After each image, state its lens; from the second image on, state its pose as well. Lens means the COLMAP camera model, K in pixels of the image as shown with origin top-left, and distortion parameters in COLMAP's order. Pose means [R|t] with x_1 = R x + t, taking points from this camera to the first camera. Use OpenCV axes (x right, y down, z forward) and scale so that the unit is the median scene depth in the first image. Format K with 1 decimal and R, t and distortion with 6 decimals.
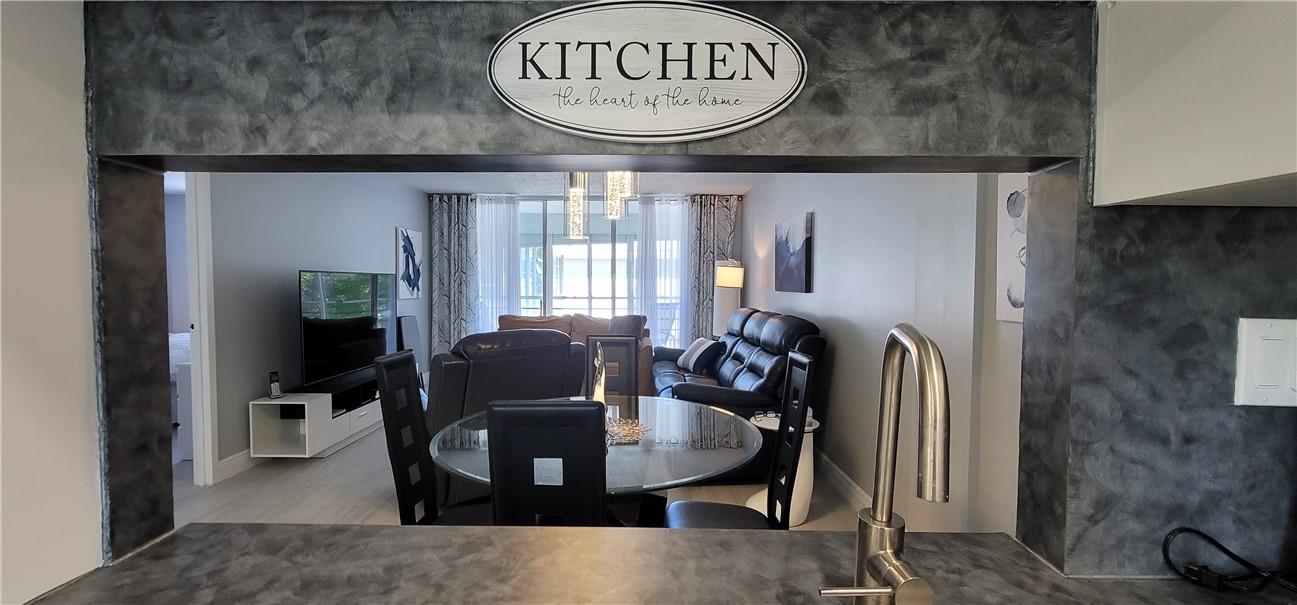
lens RADIAL K [[528.0, 0, 641.0], [0, 528.0, 303.2], [0, 0, 1]] dist [-0.008941, 0.004580]
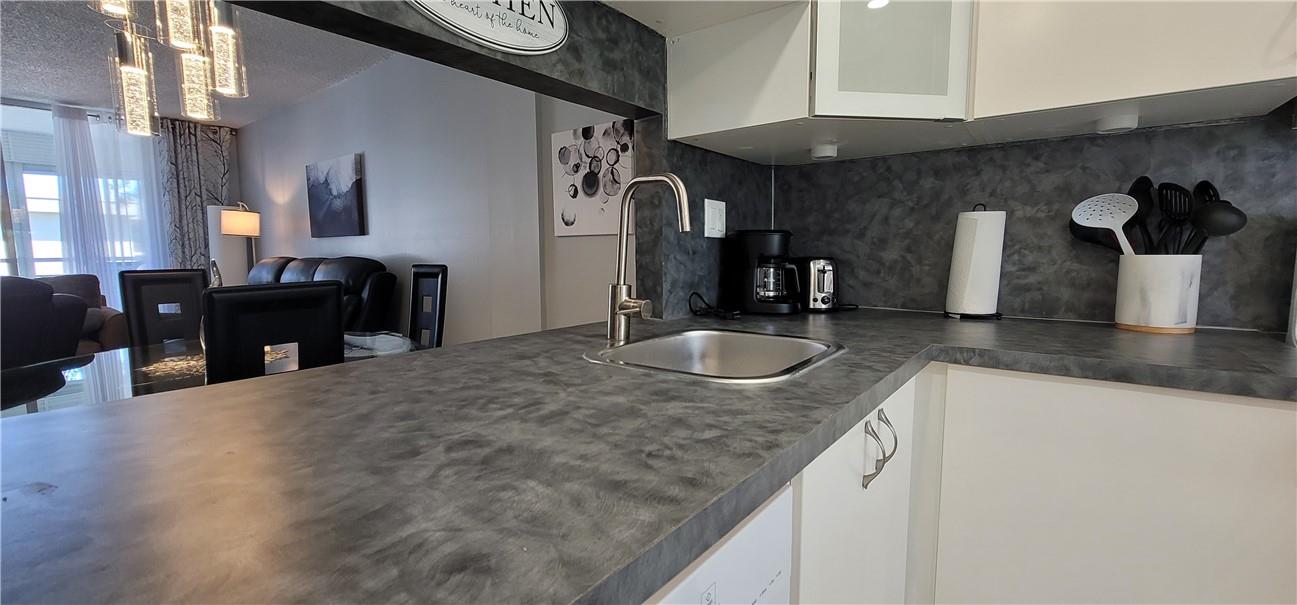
lens RADIAL K [[528.0, 0, 639.7], [0, 528.0, 301.7], [0, 0, 1]] dist [-0.008941, 0.004580]
pose [[0.615603, -0.086450, 0.783300, -0.889553], [0.040501, 0.996122, 0.078108, 0.284339], [-0.787015, -0.016359, 0.616717, -0.210881]]
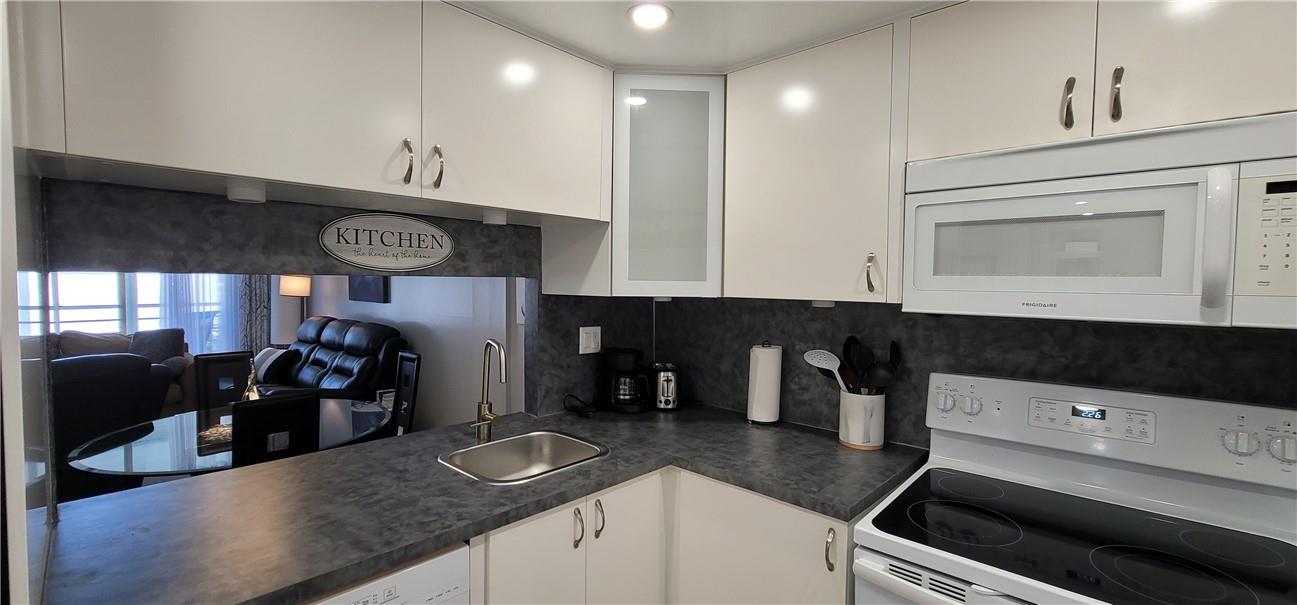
lens RADIAL K [[528.0, 0, 639.0], [0, 528.0, 302.8], [0, 0, 1]] dist [-0.008941, 0.004580]
pose [[0.684875, -0.028093, 0.728119, -0.975708], [0.021231, 0.999602, 0.018597, -0.174536], [-0.728351, 0.002722, 0.685199, -1.491070]]
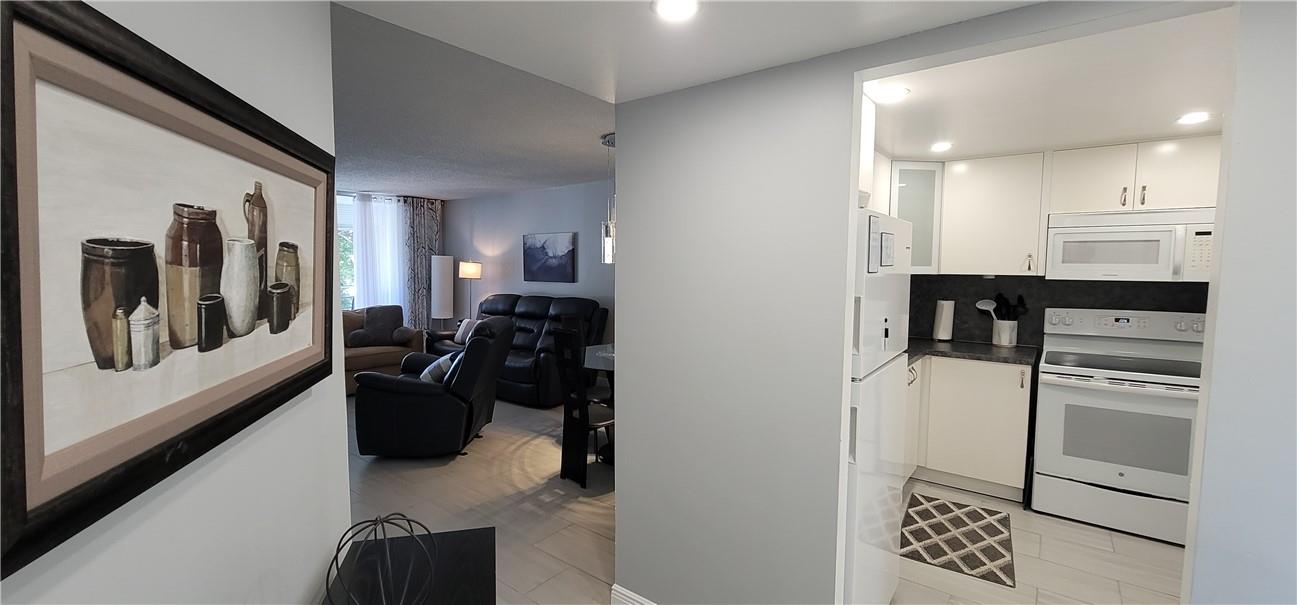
lens RADIAL K [[528.0, 0, 639.5], [0, 528.0, 303.4], [0, 0, 1]] dist [-0.008941, 0.004580]
pose [[0.615244, -0.063480, 0.785777, -4.752674], [0.030713, 0.997926, 0.056571, -0.242885], [-0.787738, -0.010672, 0.615917, -0.864618]]
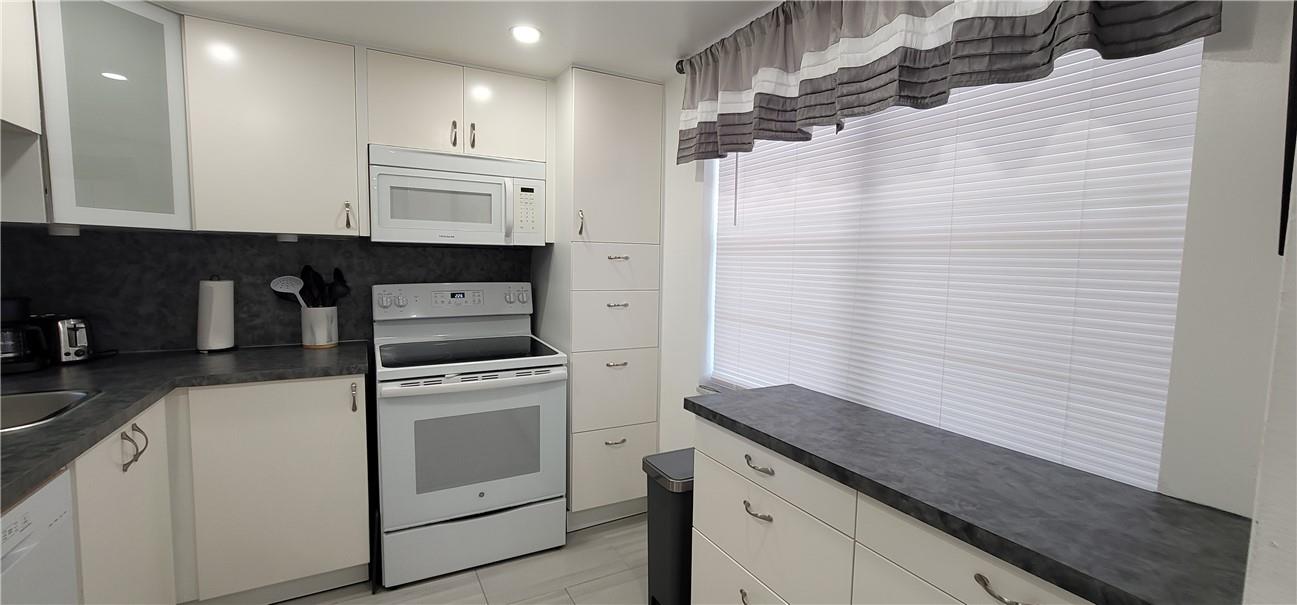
lens RADIAL K [[528.0, 0, 638.9], [0, 528.0, 304.0], [0, 0, 1]] dist [-0.008941, 0.004580]
pose [[-0.476920, -0.085997, 0.874730, -2.367218], [0.014473, 0.994299, 0.105643, -0.015155], [-0.878828, 0.063043, -0.472956, -0.715584]]
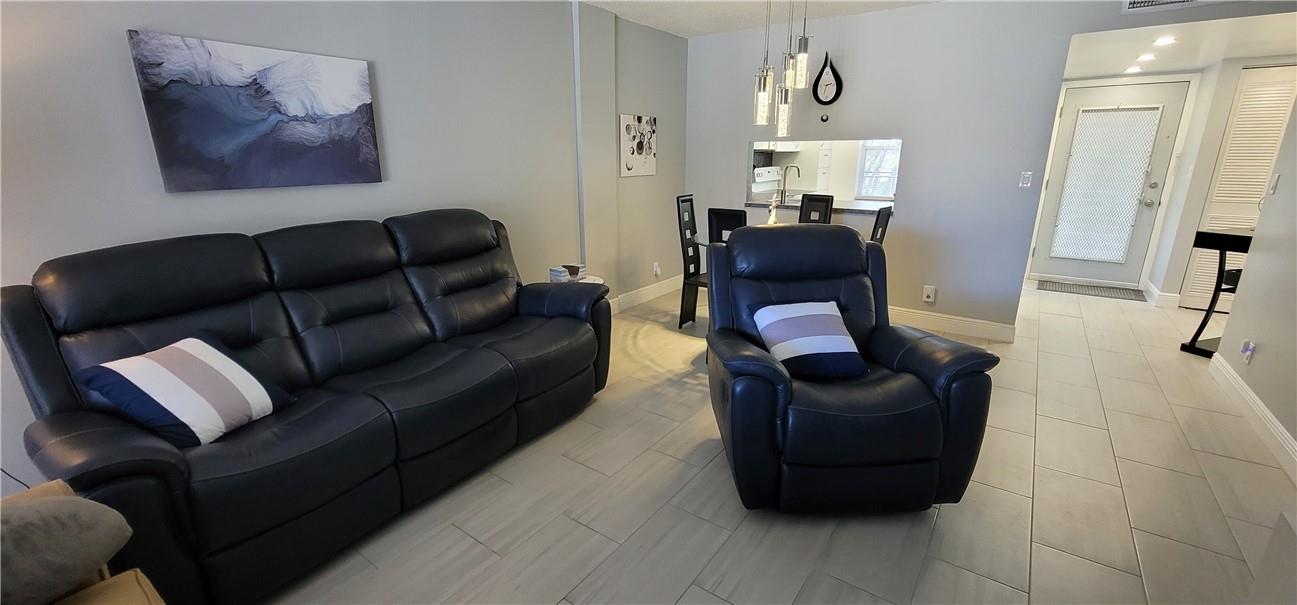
lens RADIAL K [[528.0, 0, 638.8], [0, 528.0, 303.3], [0, 0, 1]] dist [-0.008941, 0.004580]
pose [[-0.804502, -0.171721, 0.568585, -2.352907], [0.017391, 0.950073, 0.311542, -0.461830], [-0.593696, 0.260525, -0.761349, 7.922992]]
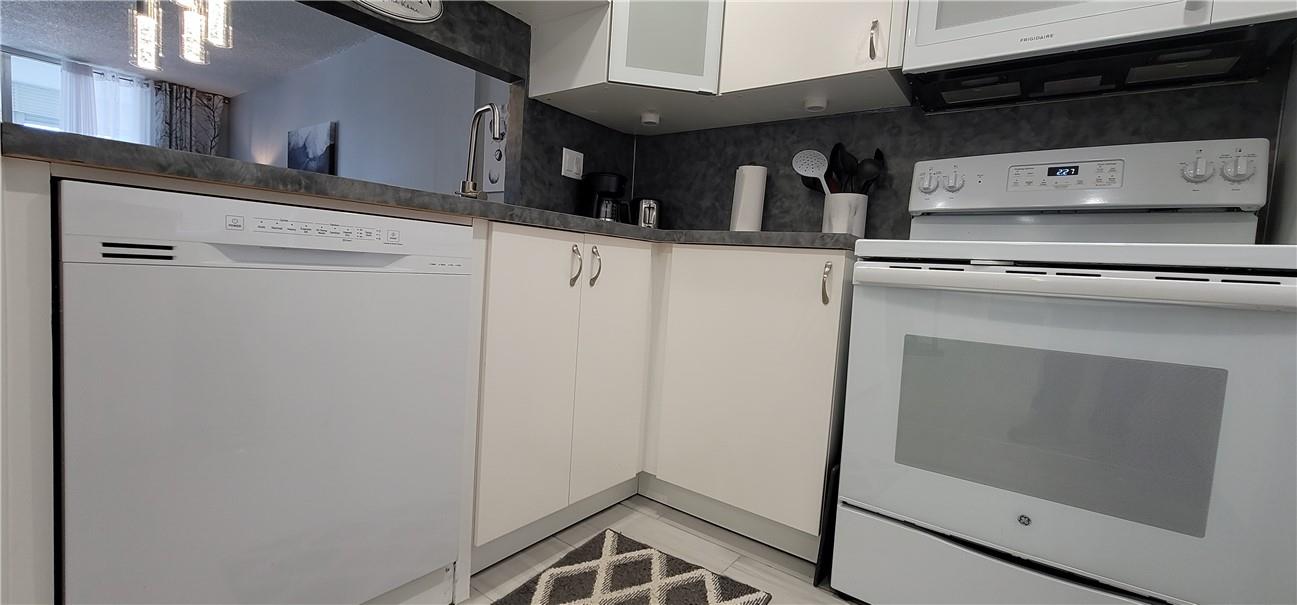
lens RADIAL K [[528.0, 0, 638.8], [0, 528.0, 303.8], [0, 0, 1]] dist [-0.008941, 0.004580]
pose [[0.602462, -0.022184, 0.797839, -1.127791], [-0.033186, 0.998053, 0.052810, 0.779231], [-0.797457, -0.058293, 0.600553, -1.309618]]
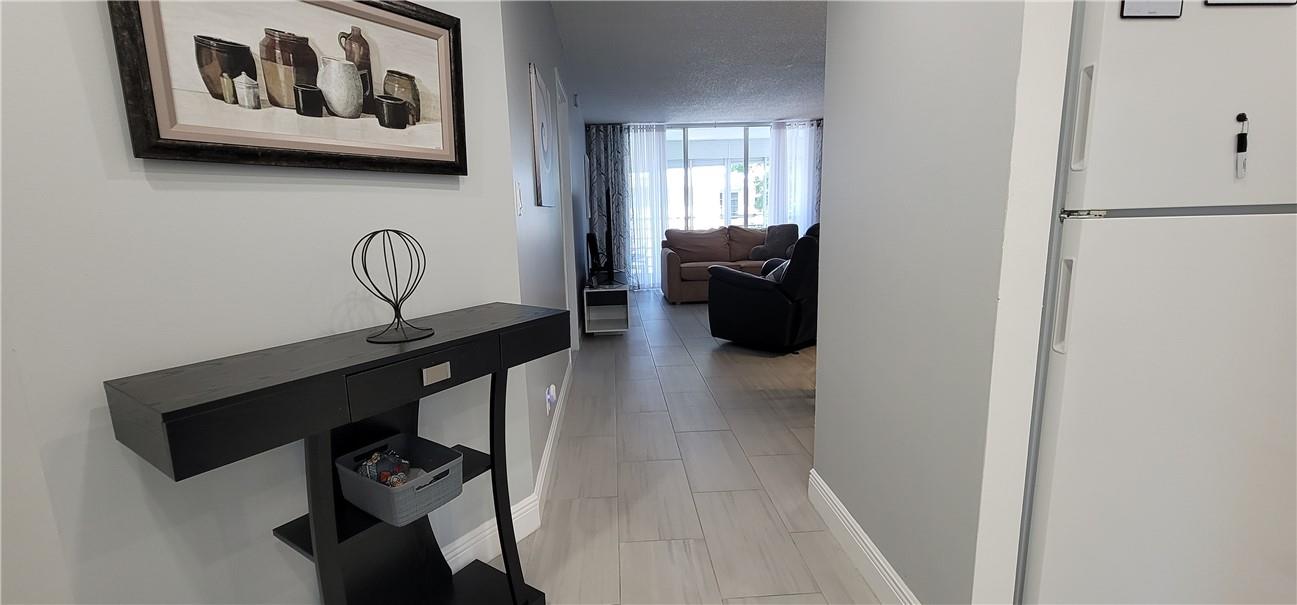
lens RADIAL K [[528.0, 0, 638.6], [0, 528.0, 302.4], [0, 0, 1]] dist [-0.008941, 0.004580]
pose [[0.997723, -0.042922, 0.052019, -3.562274], [0.036049, 0.991309, 0.126521, 0.282336], [-0.056997, -0.124358, 0.990599, -1.544972]]
